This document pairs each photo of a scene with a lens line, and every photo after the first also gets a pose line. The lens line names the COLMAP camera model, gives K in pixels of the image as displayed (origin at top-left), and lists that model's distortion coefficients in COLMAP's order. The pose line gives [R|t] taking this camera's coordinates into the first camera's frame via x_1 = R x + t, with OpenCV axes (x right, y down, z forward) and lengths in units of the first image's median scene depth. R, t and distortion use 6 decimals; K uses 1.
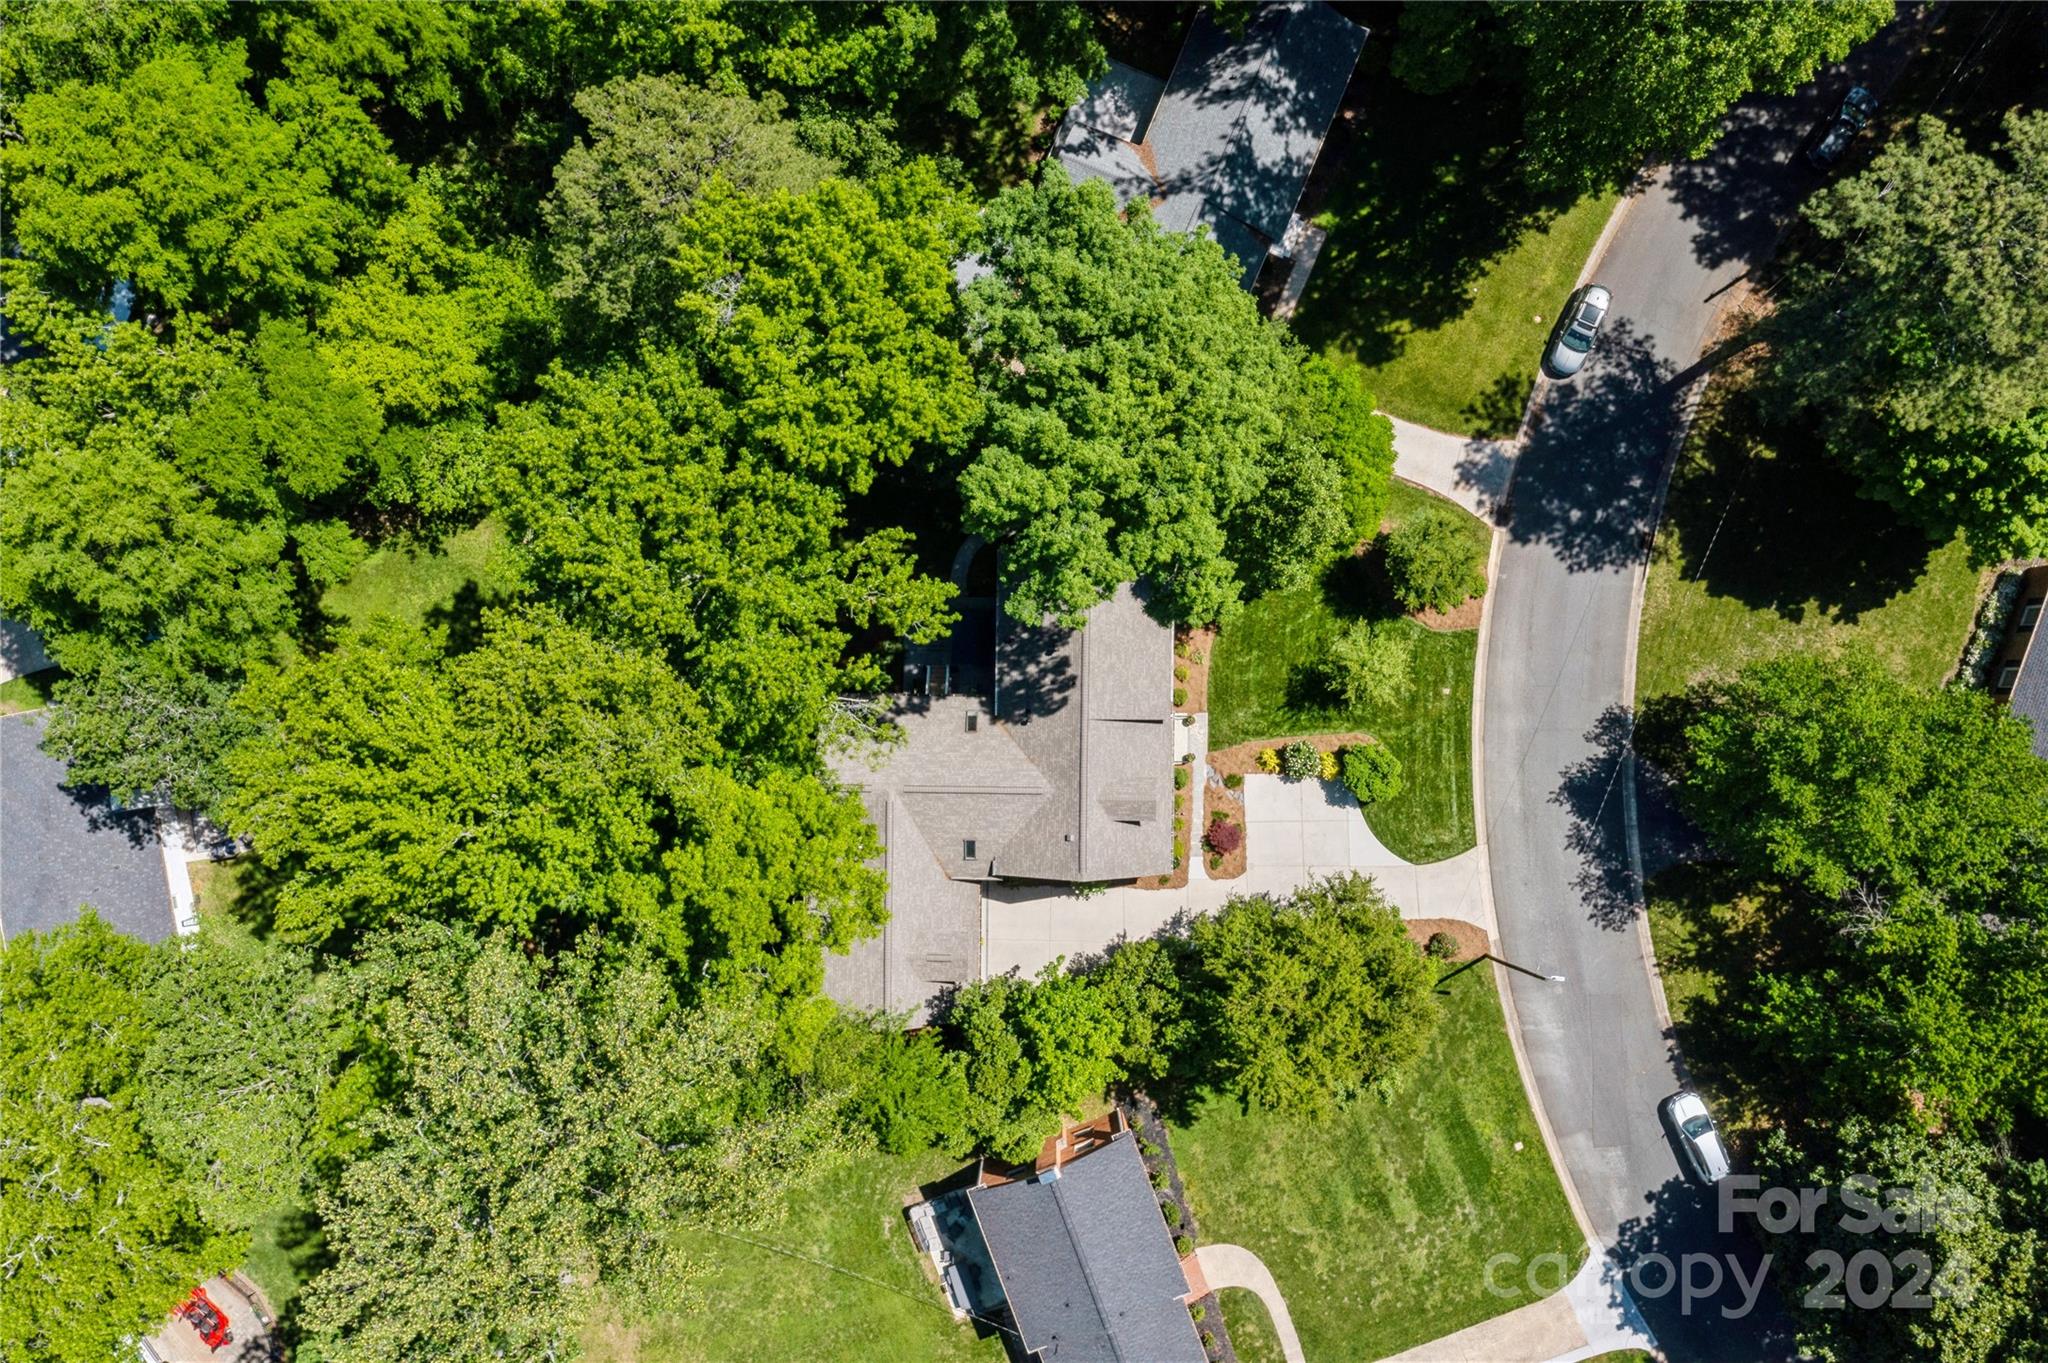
lens RADIAL K [[1647.3, 0, 1024.4], [0, 1647.3, 681.3], [0, 0, 1]] dist [-0.010076, -0.000596]
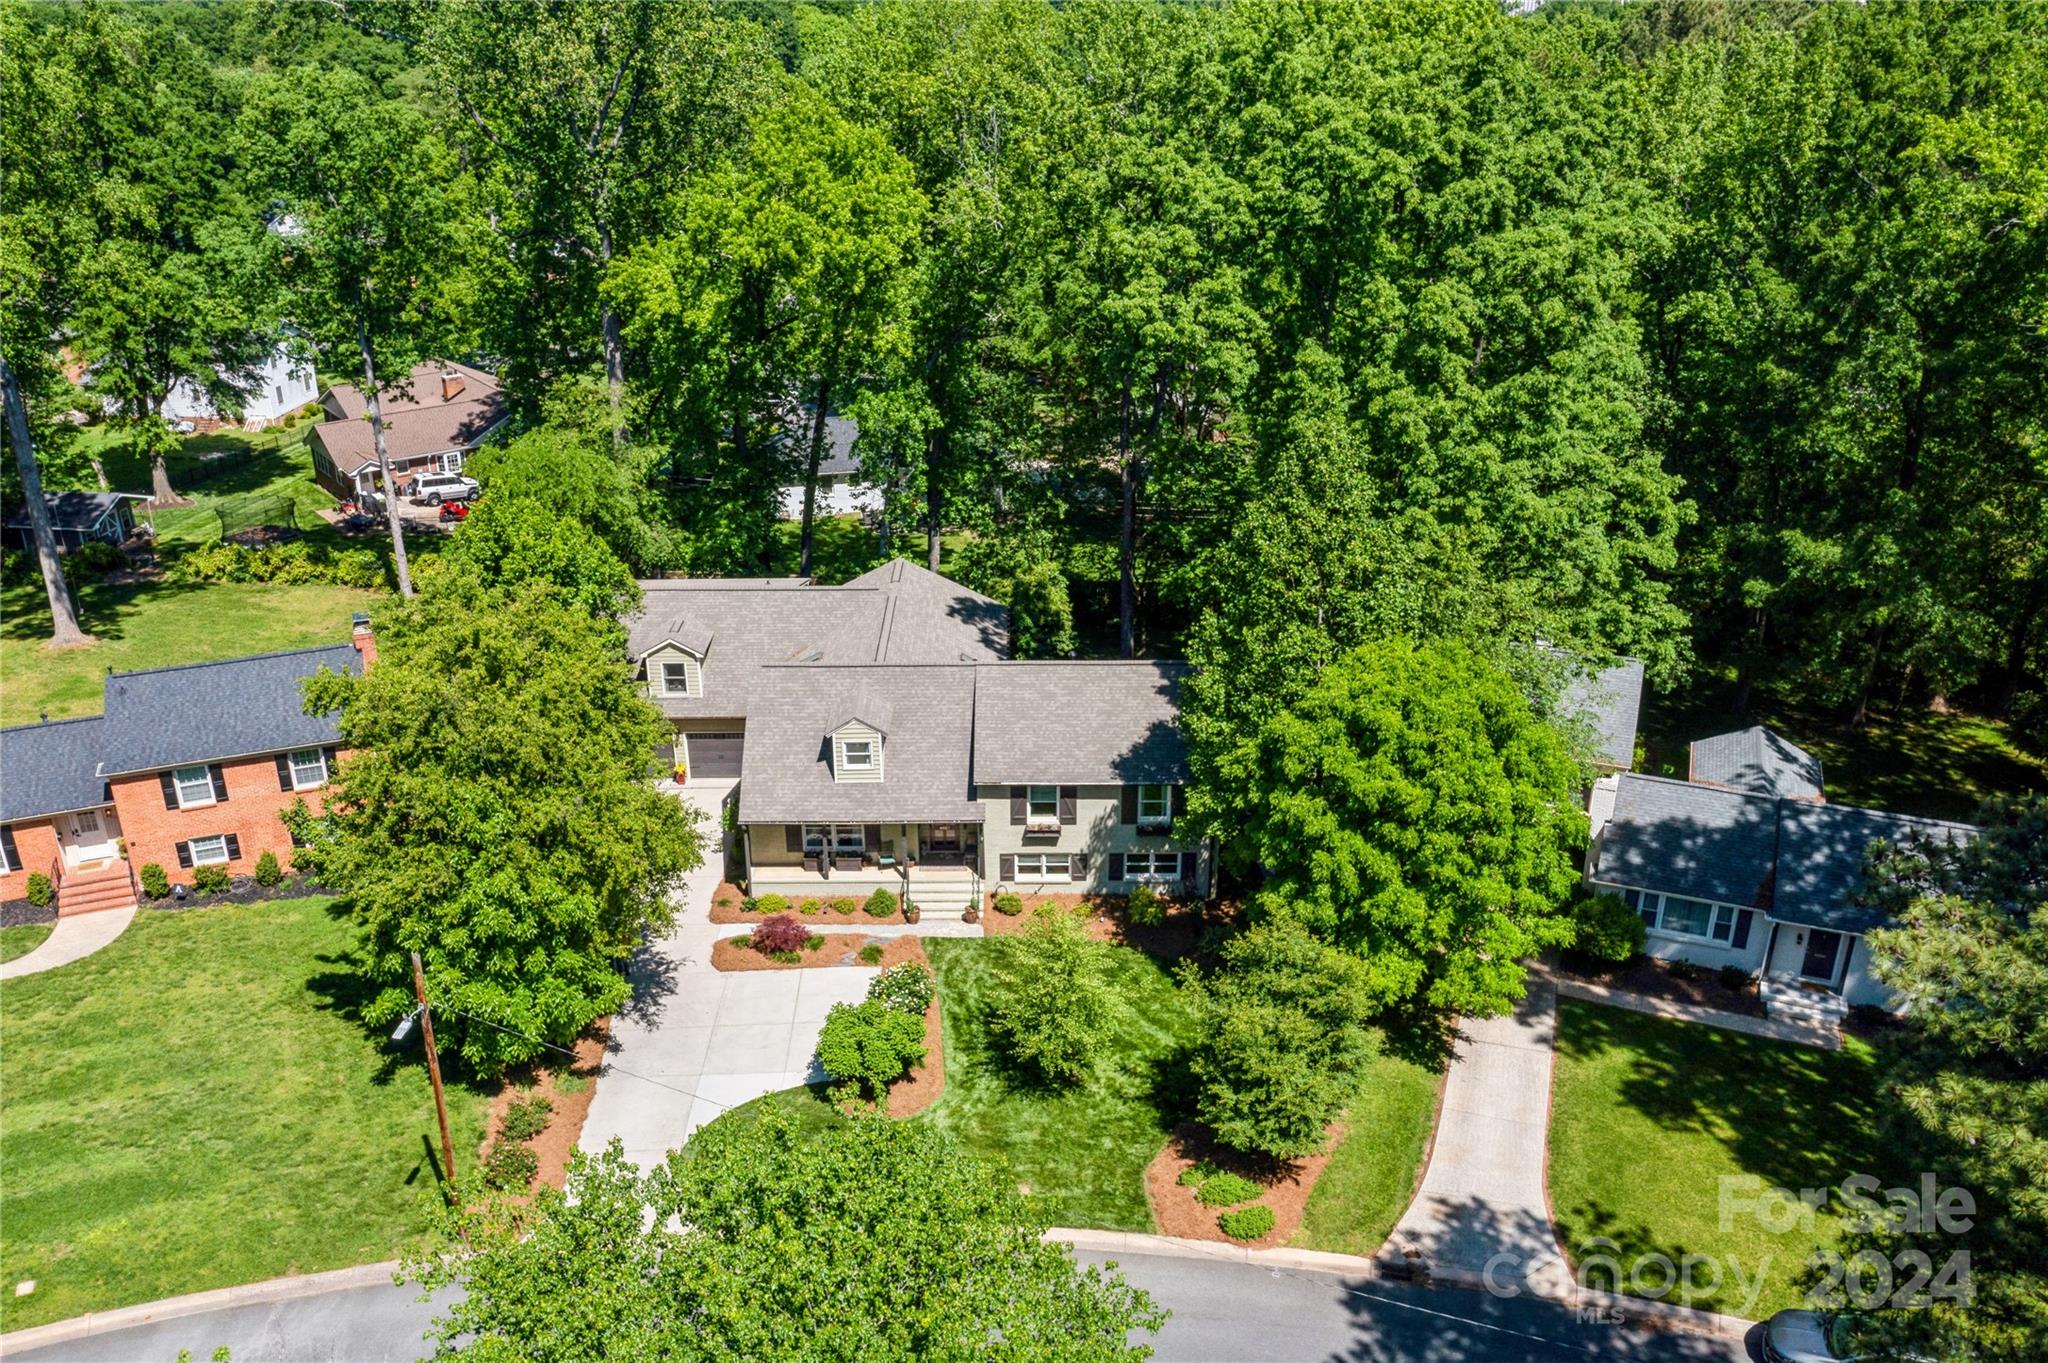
lens RADIAL K [[1647.3, 0, 1034.3], [0, 1647.3, 686.9], [0, 0, 1]] dist [-0.010076, -0.000596]
pose [[0.017465, 0.415251, -0.909539, 0.643309], [-0.999823, 0.013555, -0.013010, 0.006926], [0.006926, 0.909606, 0.415415, 0.656278]]
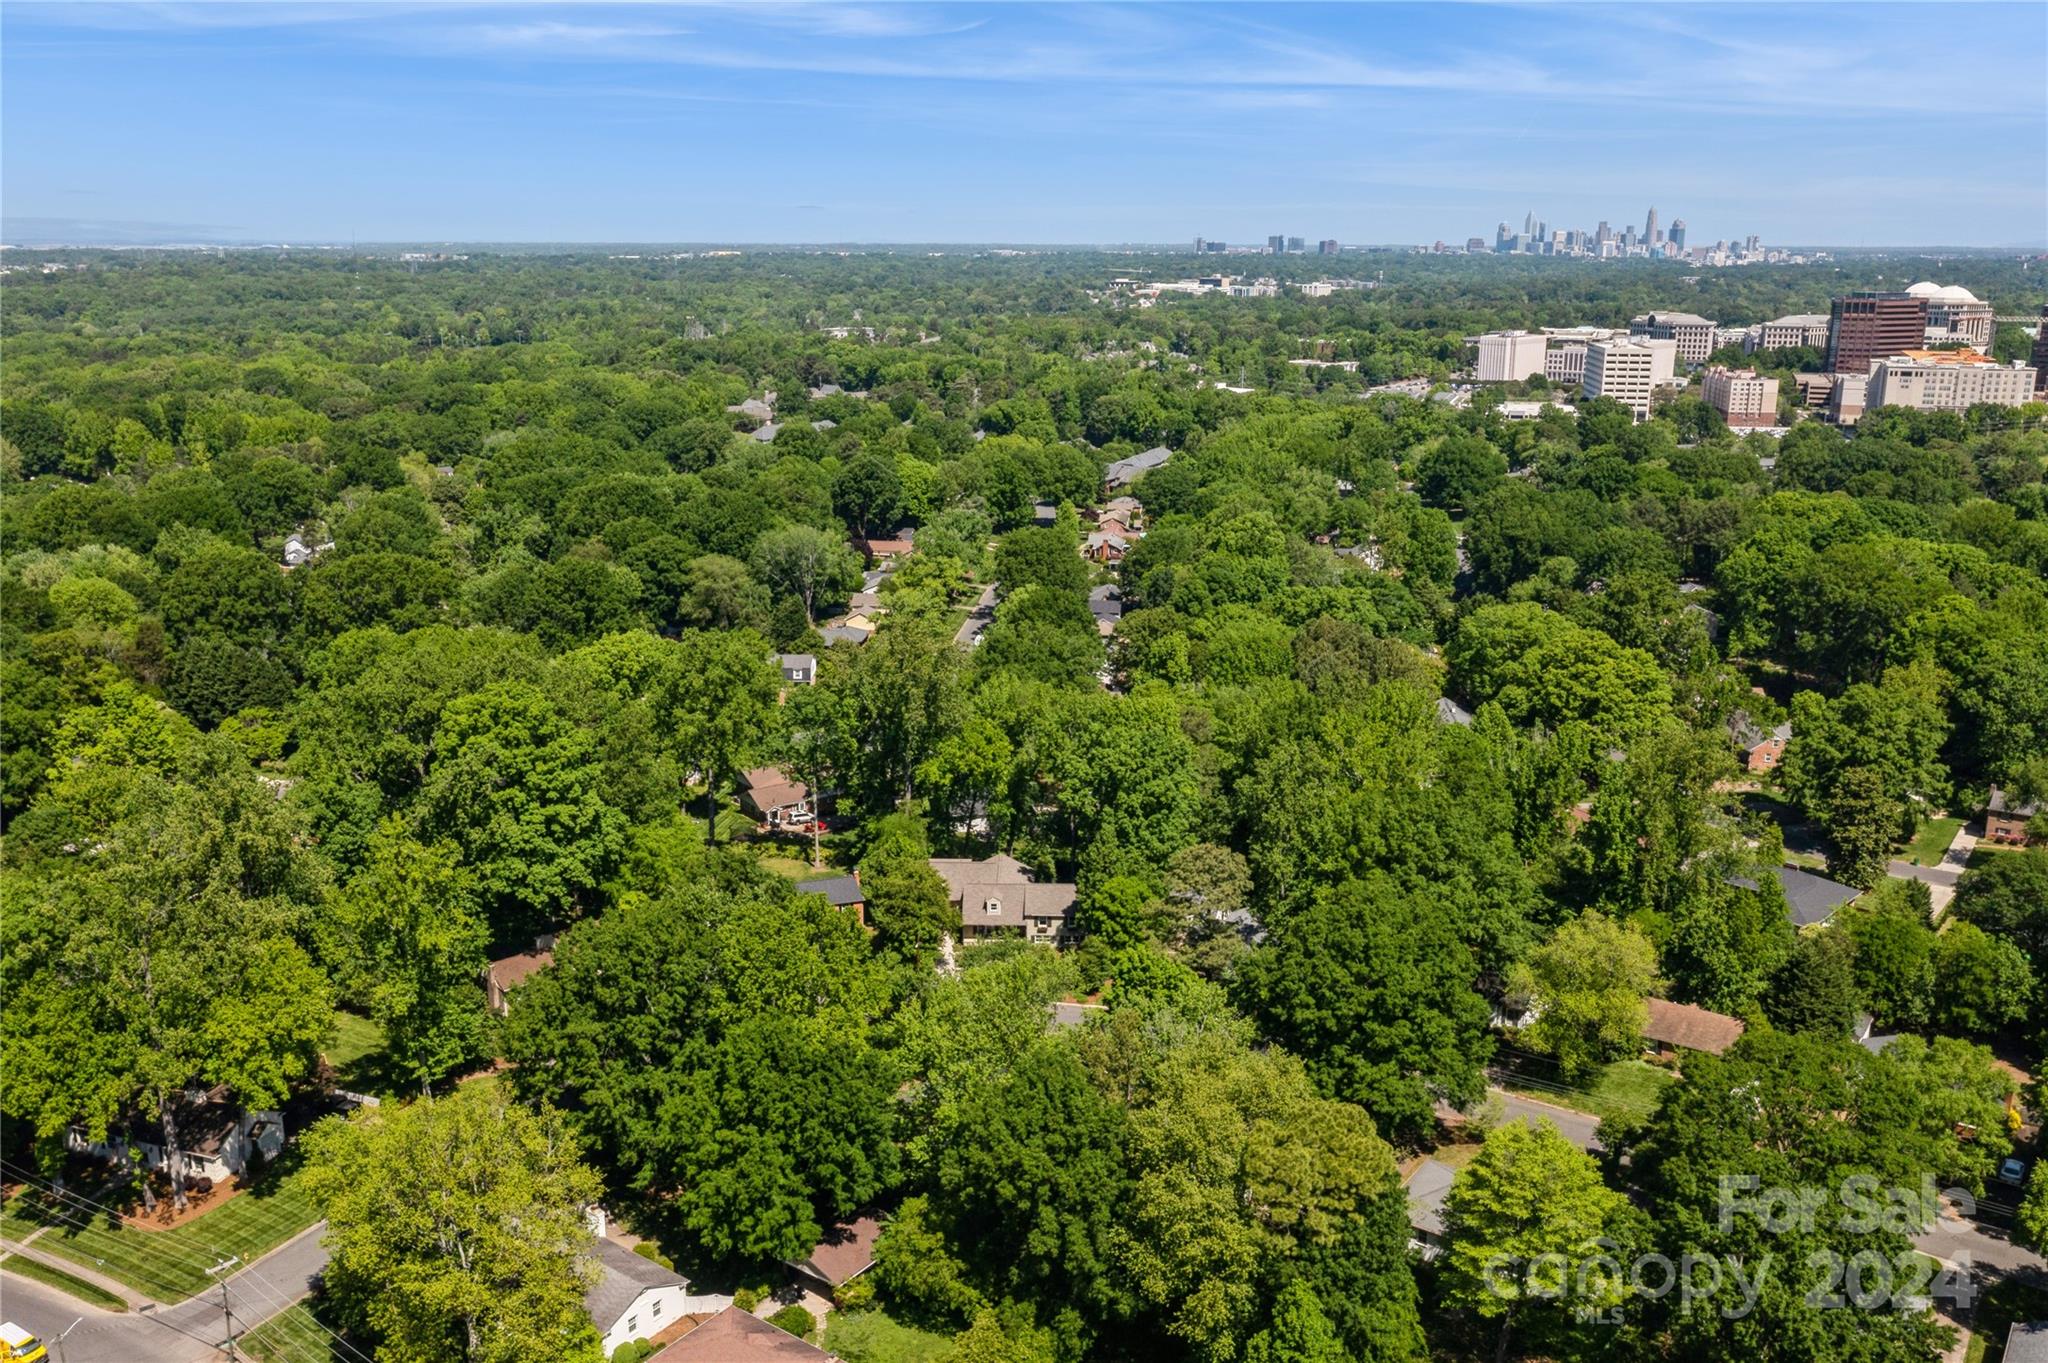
lens RADIAL K [[1647.3, 0, 1019.2], [0, 1647.3, 688.3], [0, 0, 1]] dist [-0.010076, -0.000596]
pose [[-0.019608, 0.258535, -0.965803, 2.303593], [-0.999800, -0.001362, 0.019934, -0.017220], [0.003838, 0.966001, 0.258511, 0.017827]]
